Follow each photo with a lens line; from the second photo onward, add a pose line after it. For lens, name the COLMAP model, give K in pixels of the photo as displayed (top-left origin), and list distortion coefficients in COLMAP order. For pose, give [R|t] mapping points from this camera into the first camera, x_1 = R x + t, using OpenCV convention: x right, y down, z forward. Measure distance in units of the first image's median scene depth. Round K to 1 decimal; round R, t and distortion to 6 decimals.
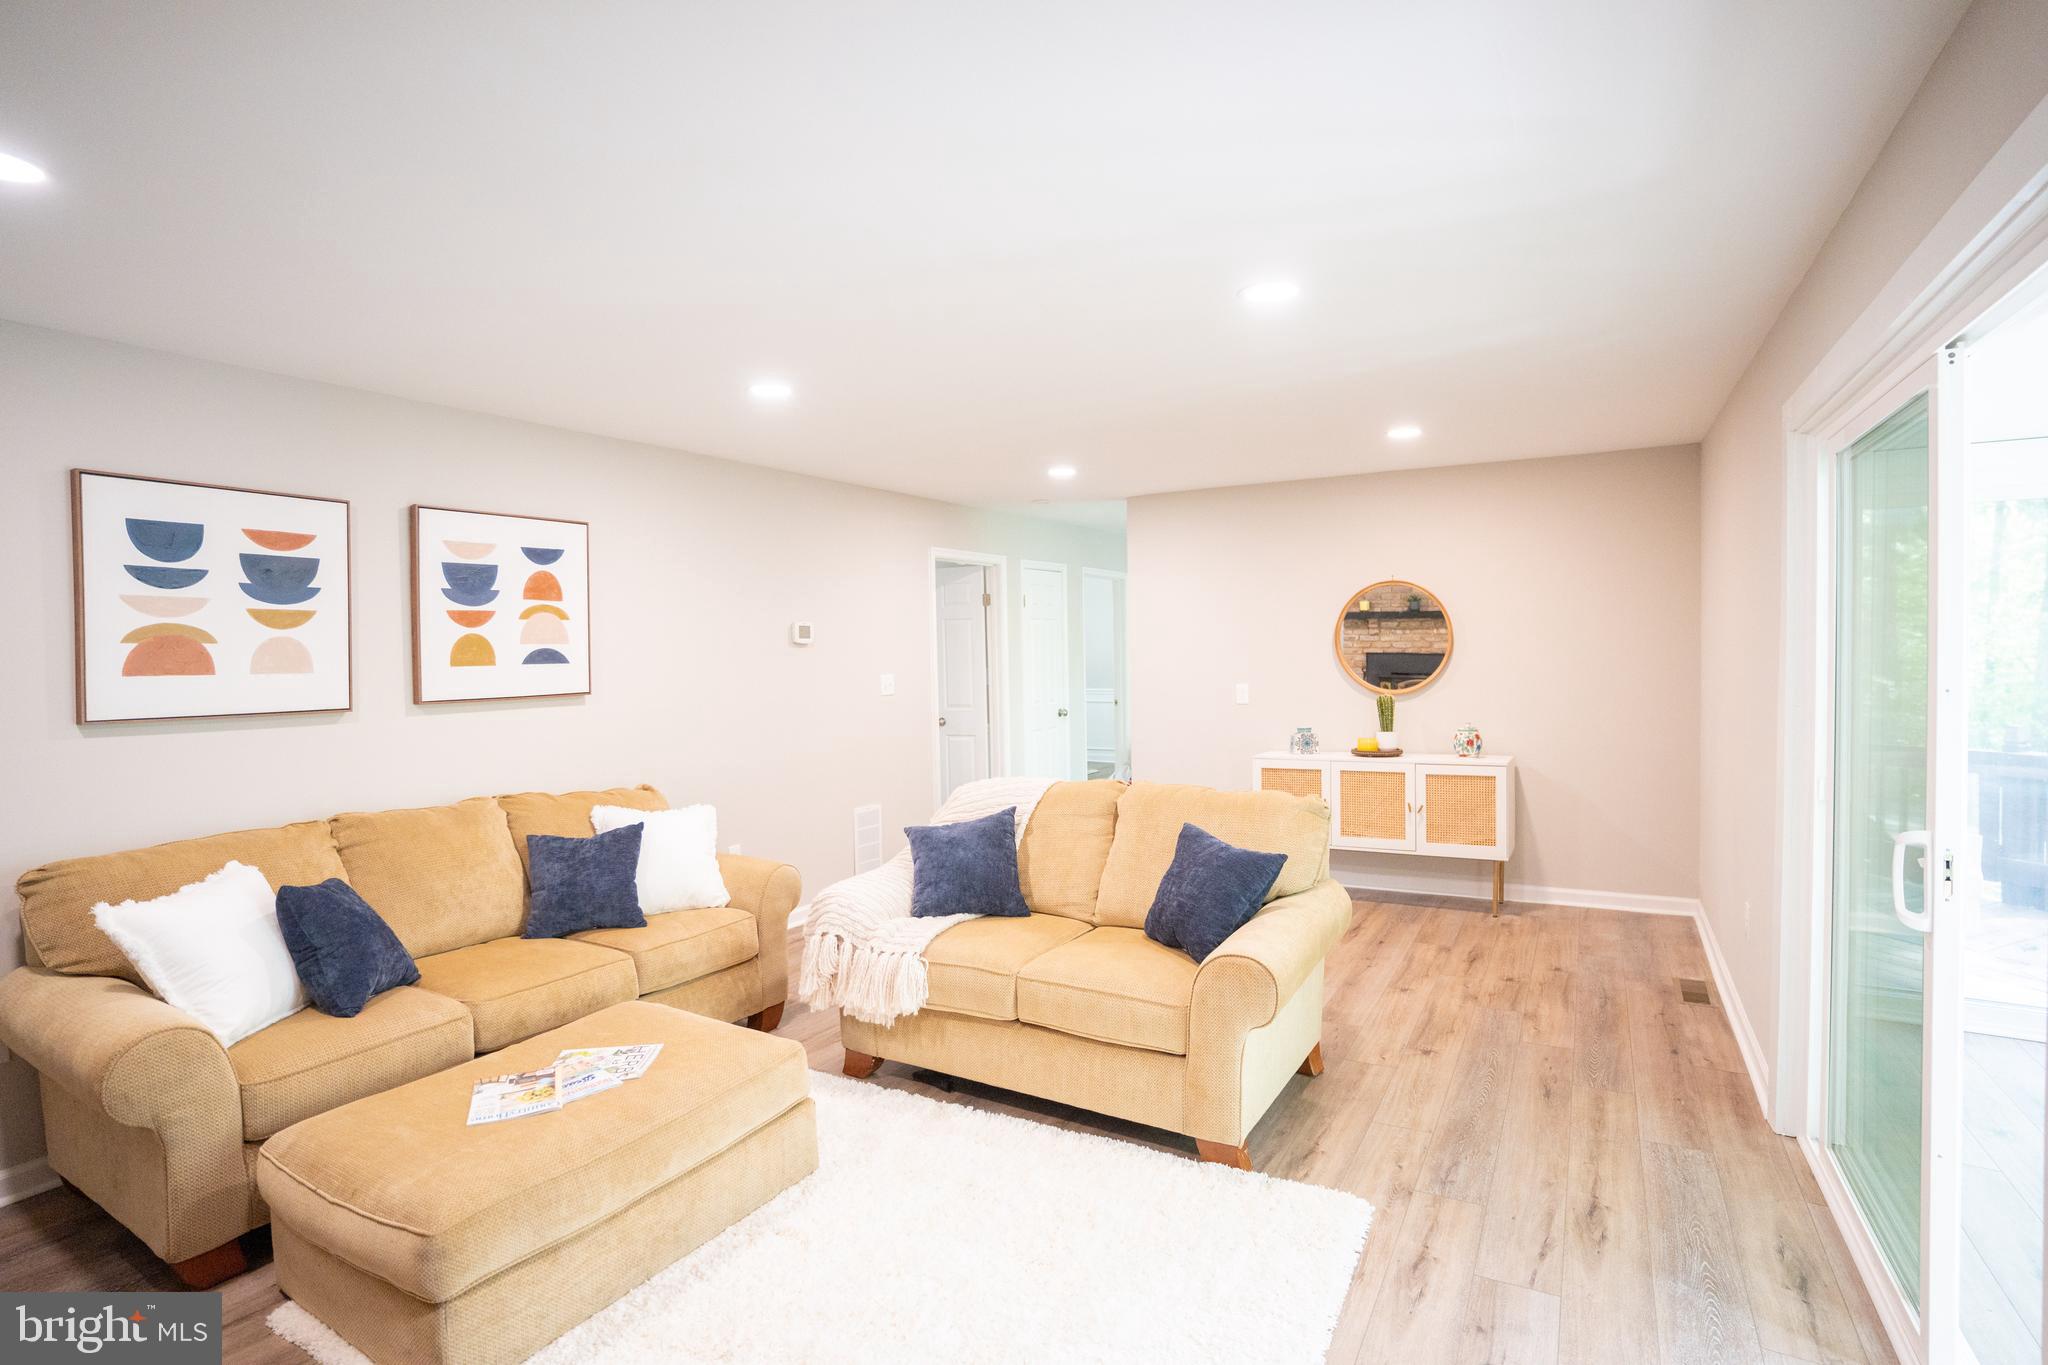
lens RADIAL K [[996.6, 0, 1030.6], [0, 996.6, 660.5], [0, 0, 1]] dist [-0.024710, 0.014861]
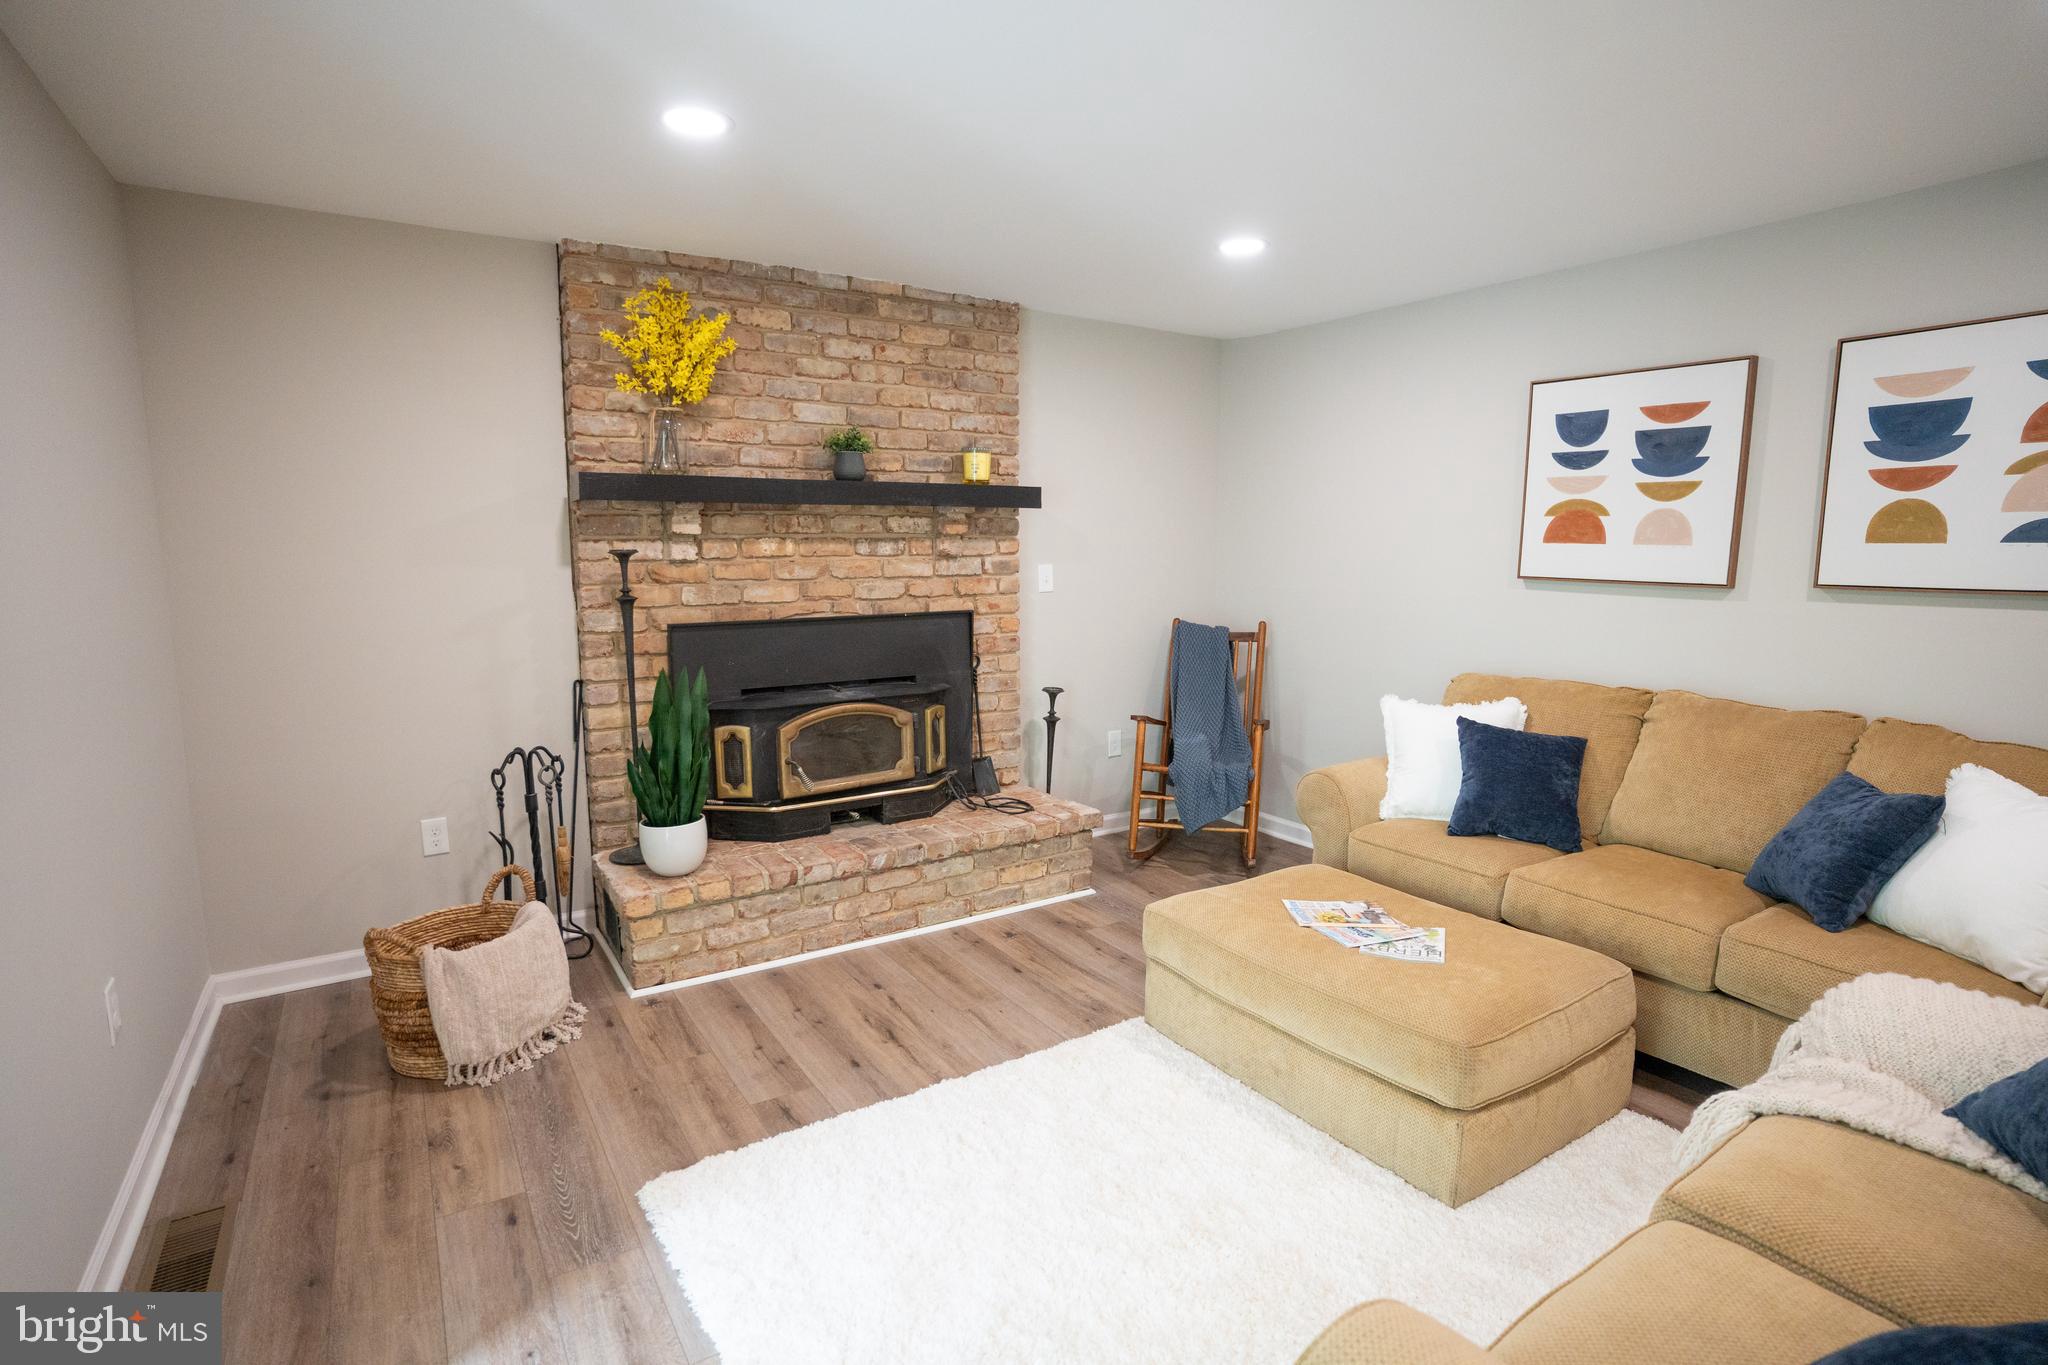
lens RADIAL K [[996.6, 0, 1015.0], [0, 996.6, 667.9], [0, 0, 1]] dist [-0.024710, 0.014861]
pose [[-0.450635, 0.132672, -0.882794, 0.498893], [-0.005056, 0.988500, 0.151139, -0.012852], [0.892694, 0.072572, -0.444782, 0.908194]]
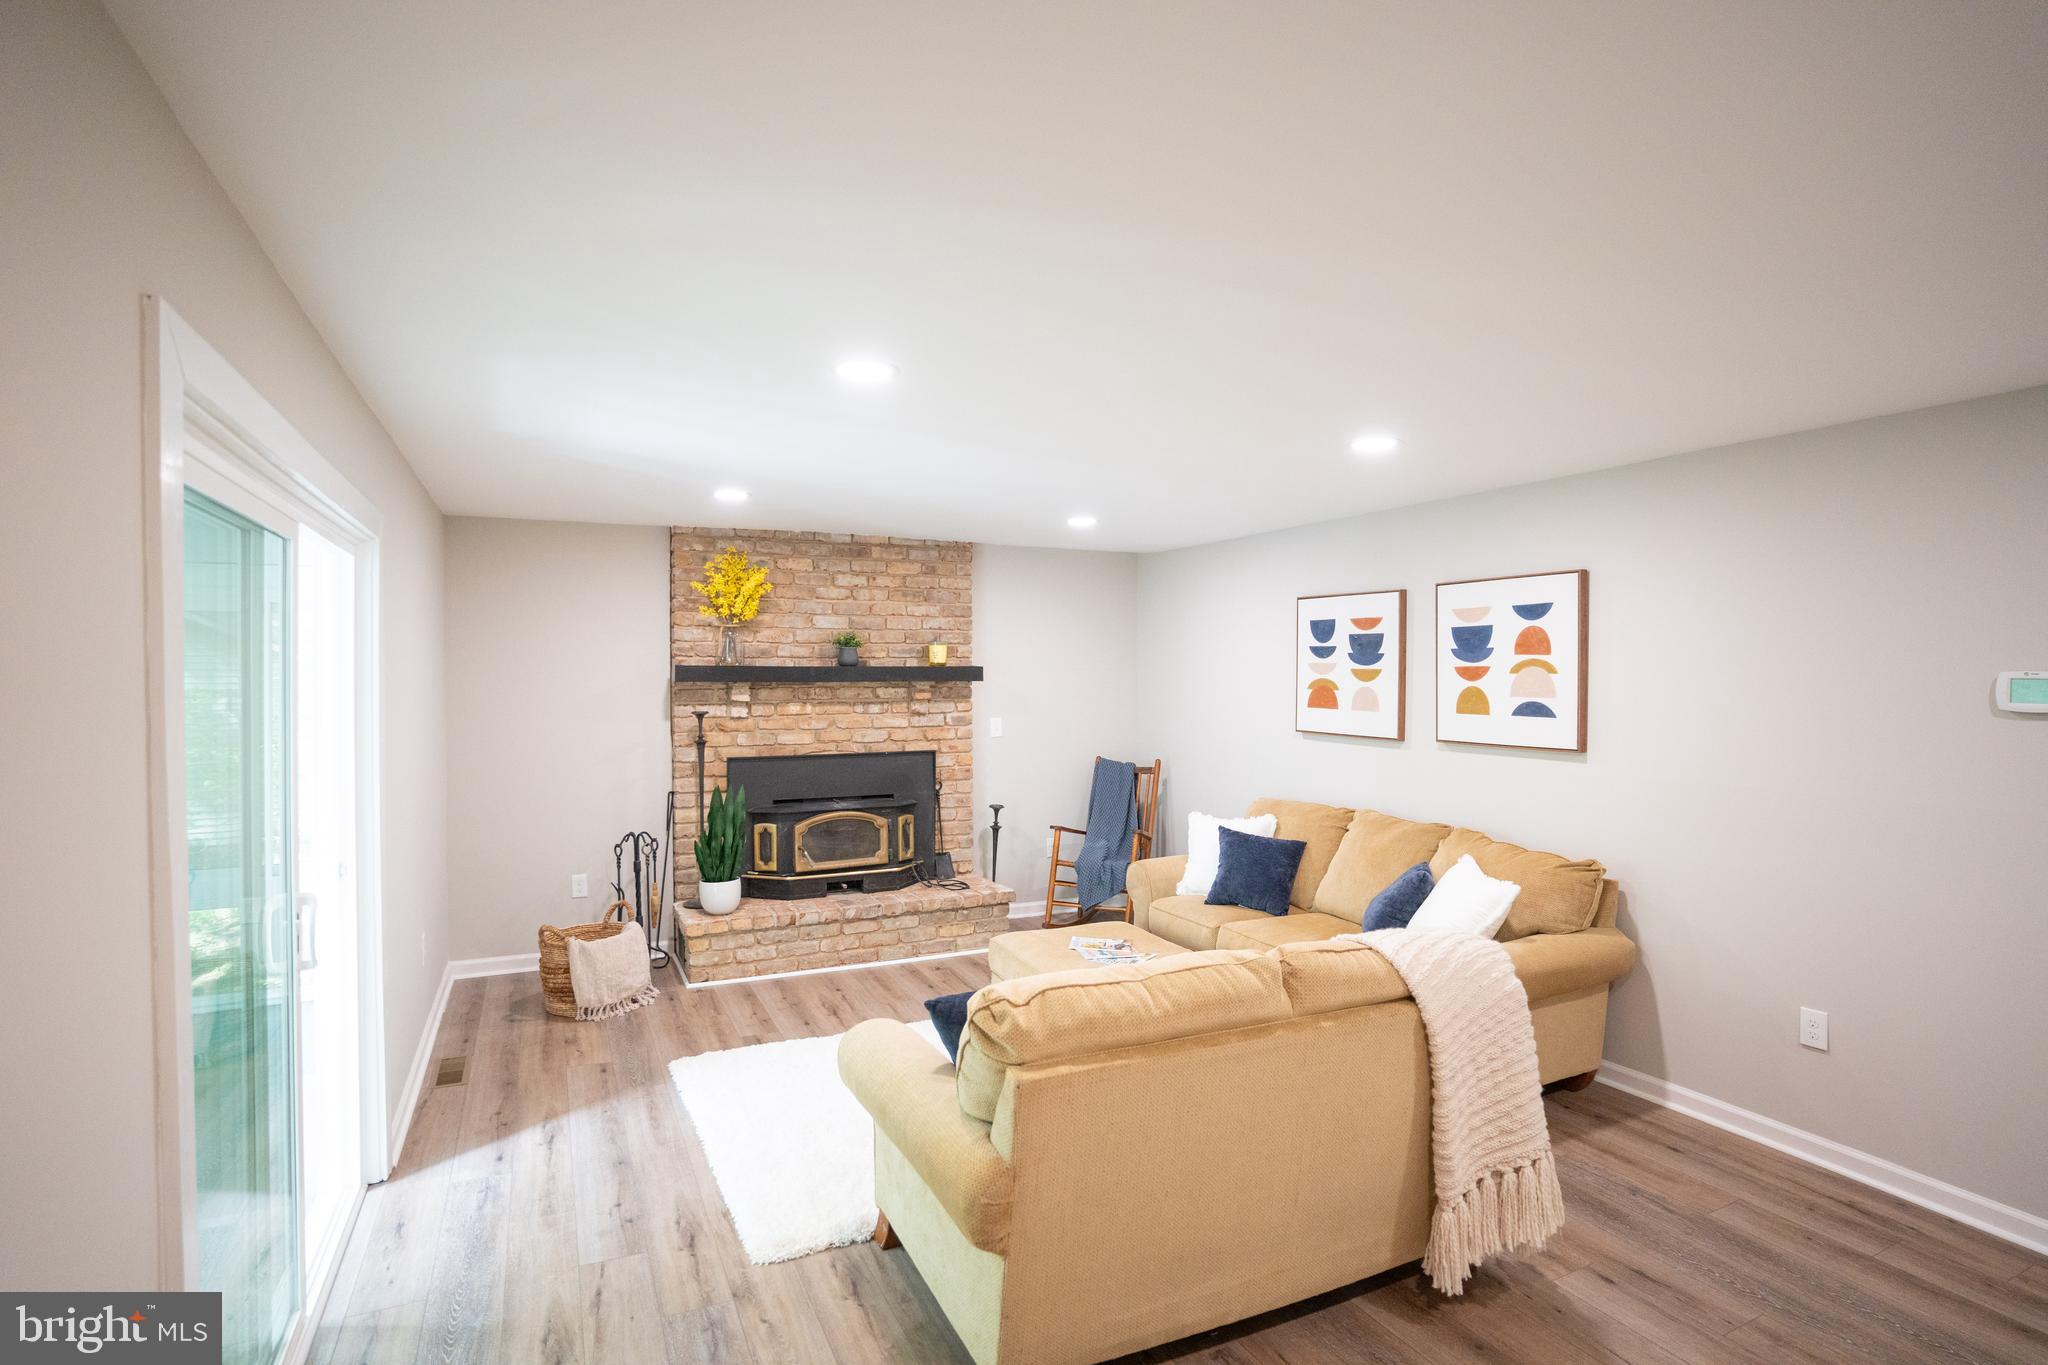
lens RADIAL K [[996.6, 0, 1018.0], [0, 996.6, 690.8], [0, 0, 1]] dist [-0.024710, 0.014861]
pose [[-0.561264, 0.034375, -0.826922, 0.855948], [-0.001634, 0.999089, 0.042641, -0.086586], [0.827635, 0.025284, -0.560697, 1.487775]]
